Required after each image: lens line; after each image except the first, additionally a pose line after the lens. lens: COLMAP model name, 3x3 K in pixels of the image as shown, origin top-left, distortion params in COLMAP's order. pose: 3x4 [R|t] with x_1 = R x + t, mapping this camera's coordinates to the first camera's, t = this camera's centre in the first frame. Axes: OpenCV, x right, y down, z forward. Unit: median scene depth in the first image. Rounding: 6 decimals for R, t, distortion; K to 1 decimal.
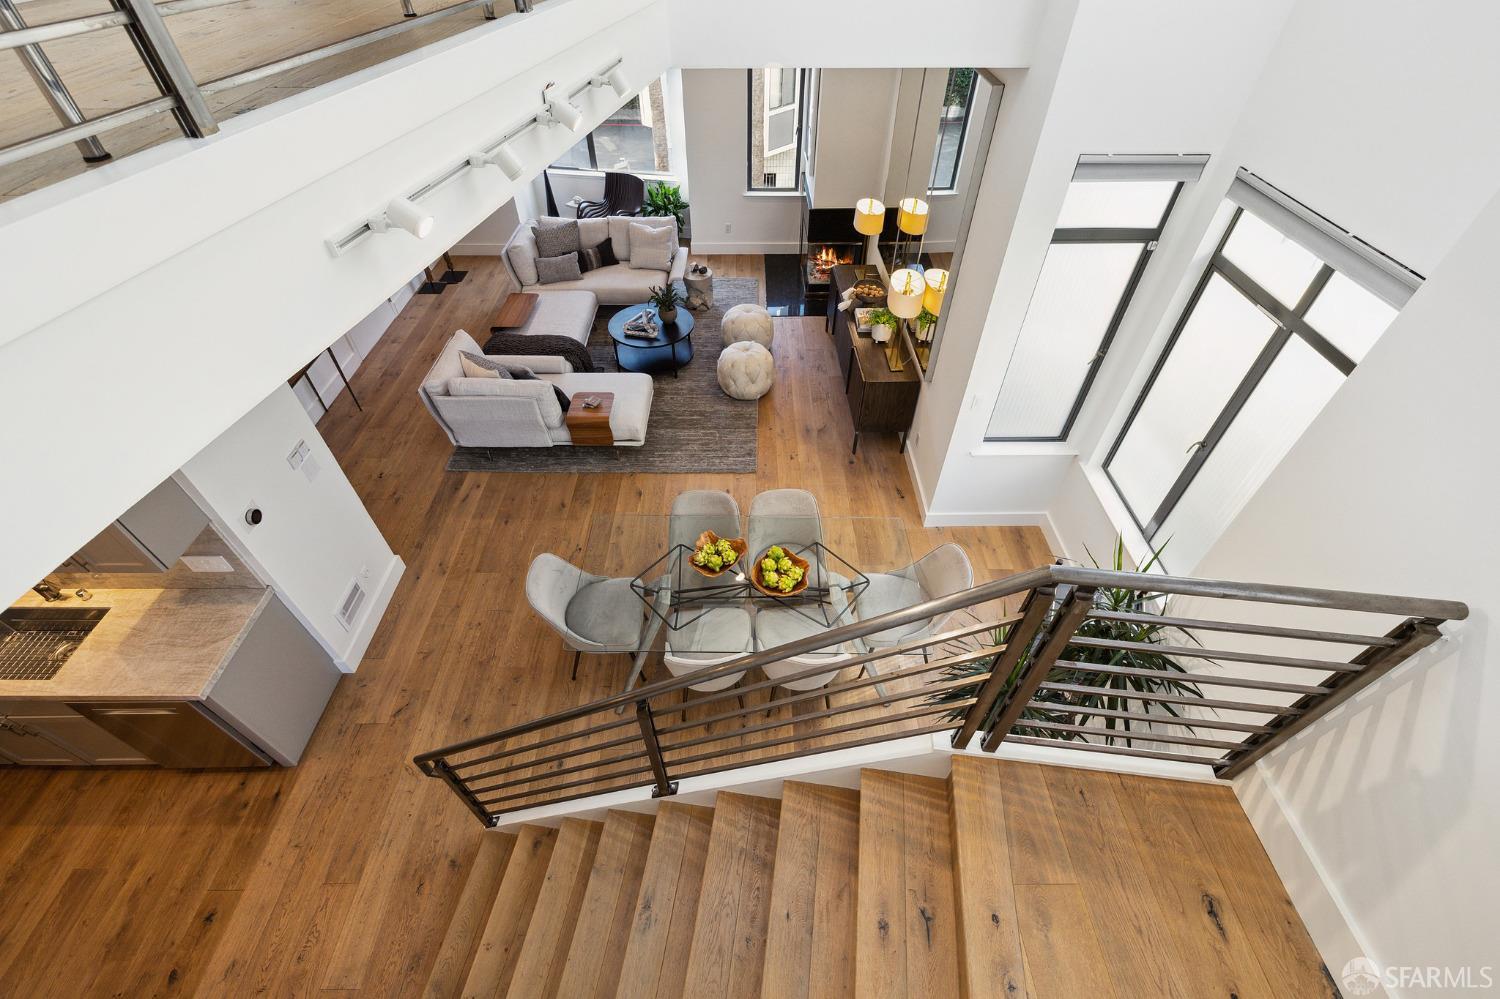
lens RADIAL K [[650.0, 0, 757.2], [0, 650.0, 483.6], [0, 0, 1]] dist [-0.000820, 0.000305]
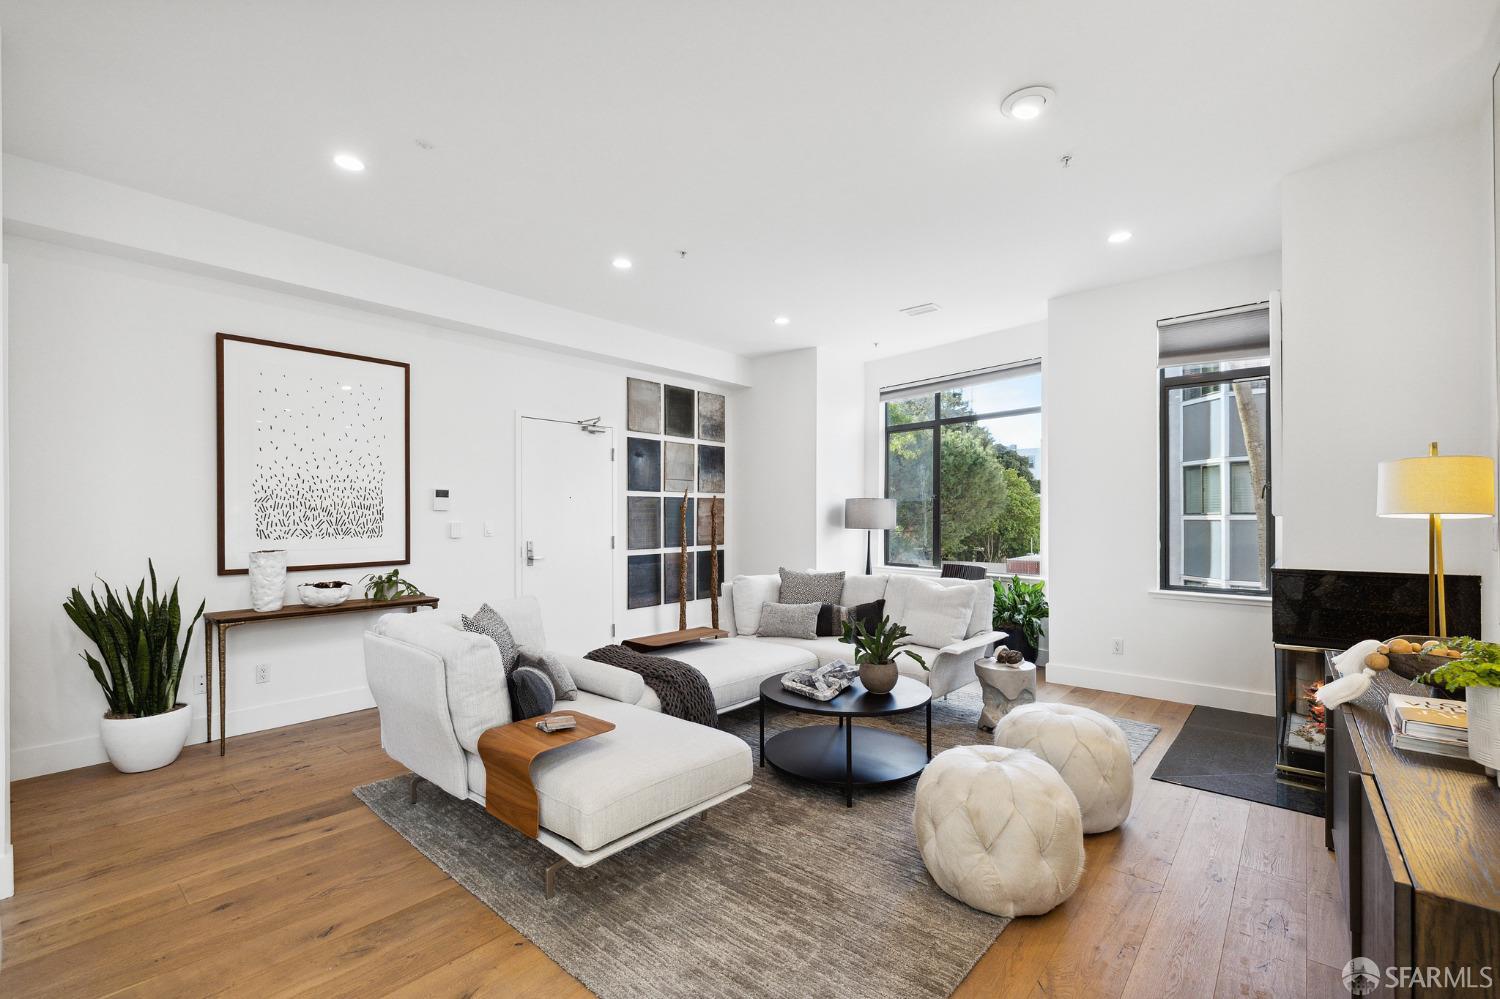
lens RADIAL K [[650.0, 0, 752.0], [0, 650.0, 510.5], [0, 0, 1]] dist [-0.000820, 0.000305]
pose [[0.750874, -0.016302, -0.660244, 0.142377], [-0.450210, 0.718795, -0.529758, -0.053252], [0.483217, 0.695030, 0.532386, 0.712916]]
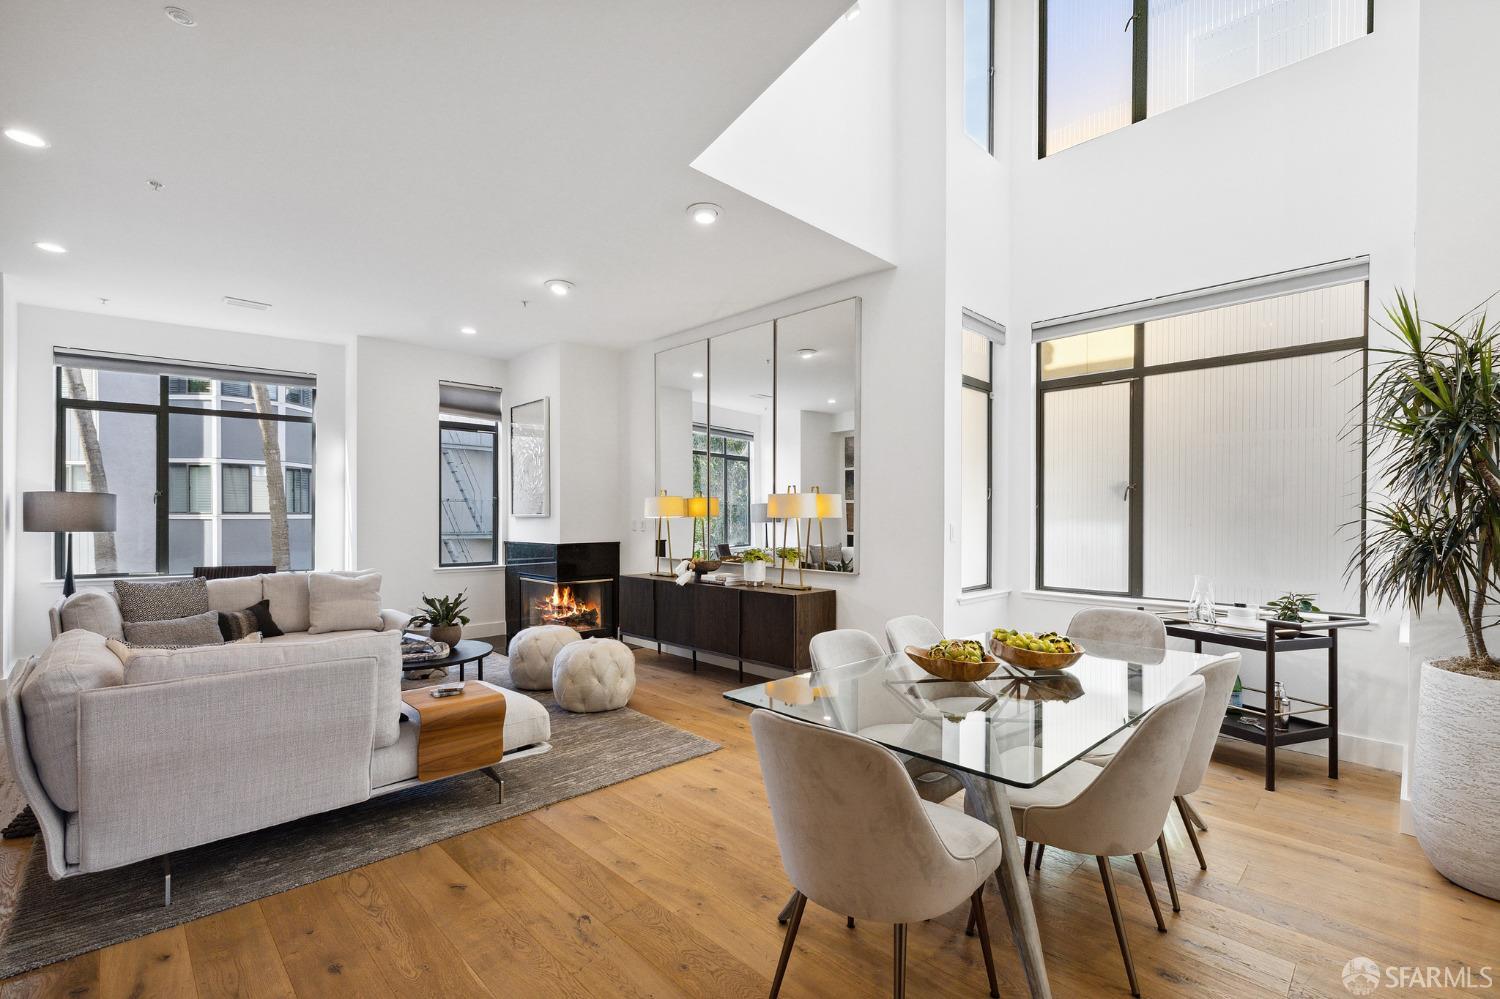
lens RADIAL K [[650.0, 0, 764.6], [0, 650.0, 501.1], [0, 0, 1]] dist [-0.000820, 0.000305]
pose [[0.716781, 0.011060, 0.697211, -0.437891], [0.483383, 0.712751, -0.508258, 0.161578], [-0.502559, 0.701330, 0.505540, 0.478984]]
